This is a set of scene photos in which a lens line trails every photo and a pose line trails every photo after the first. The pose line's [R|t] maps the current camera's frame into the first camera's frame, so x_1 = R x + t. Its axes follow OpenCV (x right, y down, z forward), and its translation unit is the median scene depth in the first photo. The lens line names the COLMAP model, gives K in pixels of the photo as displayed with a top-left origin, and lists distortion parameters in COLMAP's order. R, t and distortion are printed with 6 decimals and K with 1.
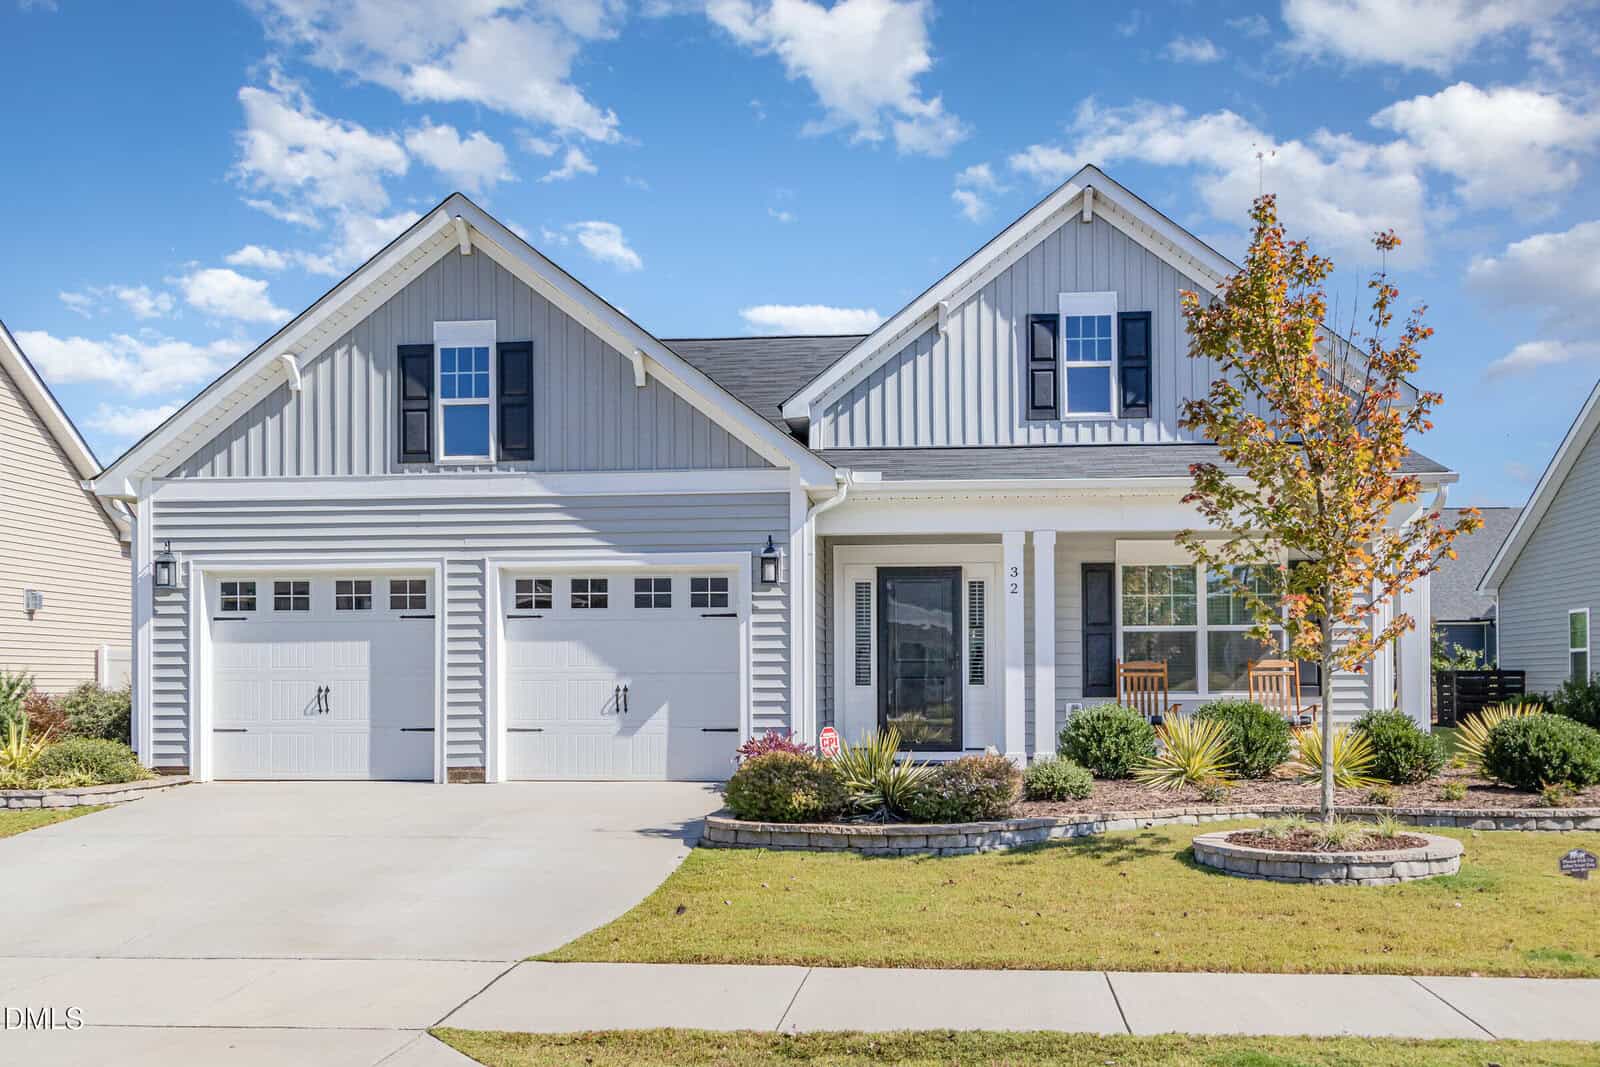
lens RADIAL K [[1630.7, 0, 815.9], [0, 1630.7, 611.4], [0, 0, 1]] dist [0.005727, 0.000000]
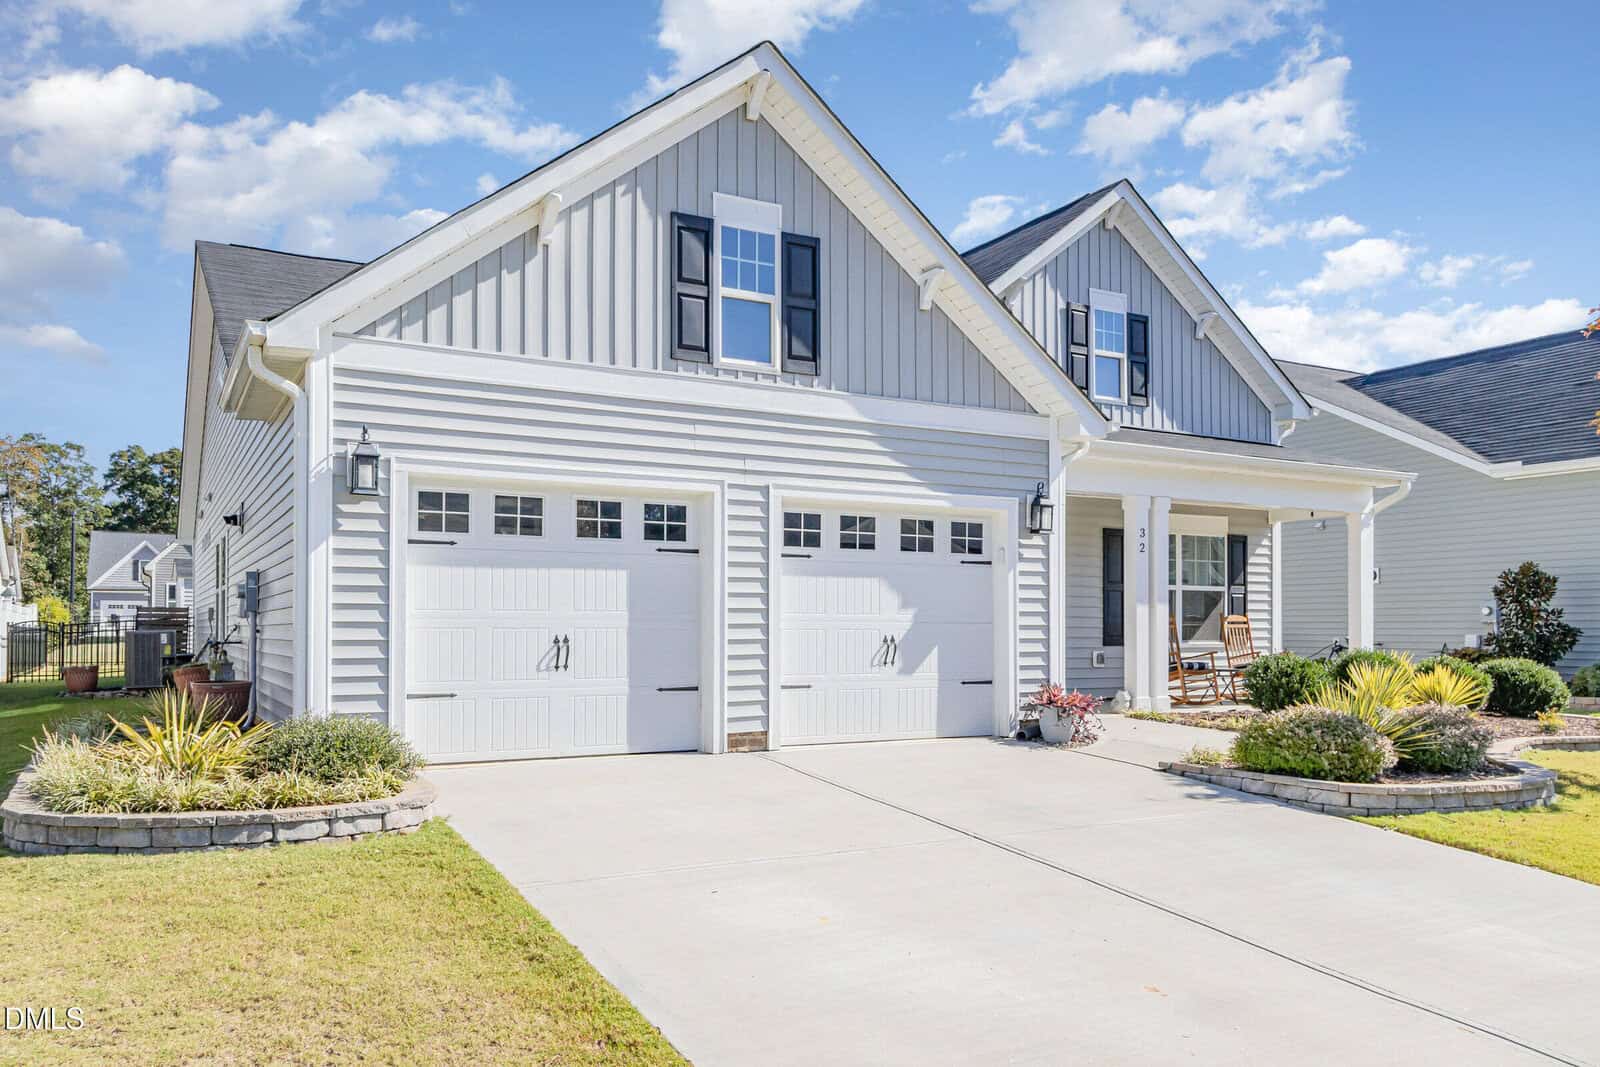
lens RADIAL K [[1216.7, 0, 822.0], [0, 1216.7, 584.8], [0, 0, 1]] dist [-0.000344, -0.001555]
pose [[0.814939, 0.026707, 0.578932, -0.541191], [-0.031979, 0.999488, -0.001091, 0.018978], [-0.578664, -0.017625, 0.815375, 0.468316]]
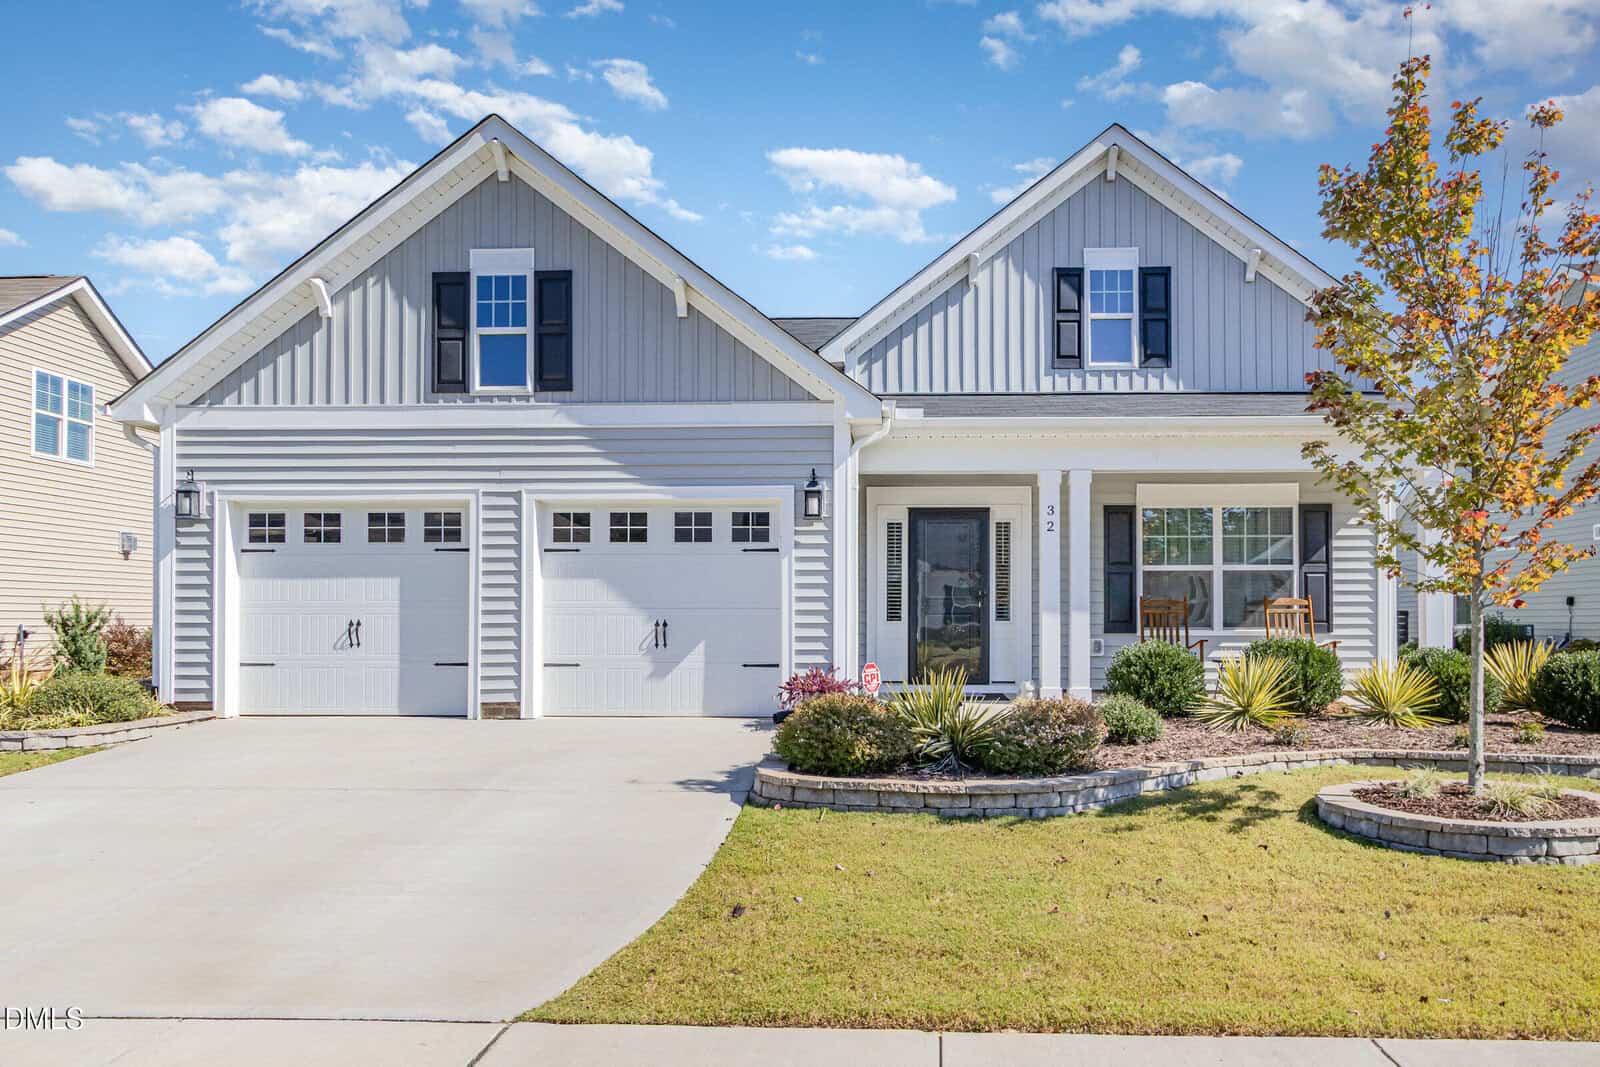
lens RADIAL K [[1184.7, 0, 872.1], [0, 1184.7, 574.8], [0, 0, 1]] dist [0.000636, -0.000481]
pose [[0.998313, 0.005750, 0.057768, -0.032840], [-0.006069, 0.999967, 0.005342, 0.013153], [-0.057736, -0.005683, 0.998316, 0.274512]]
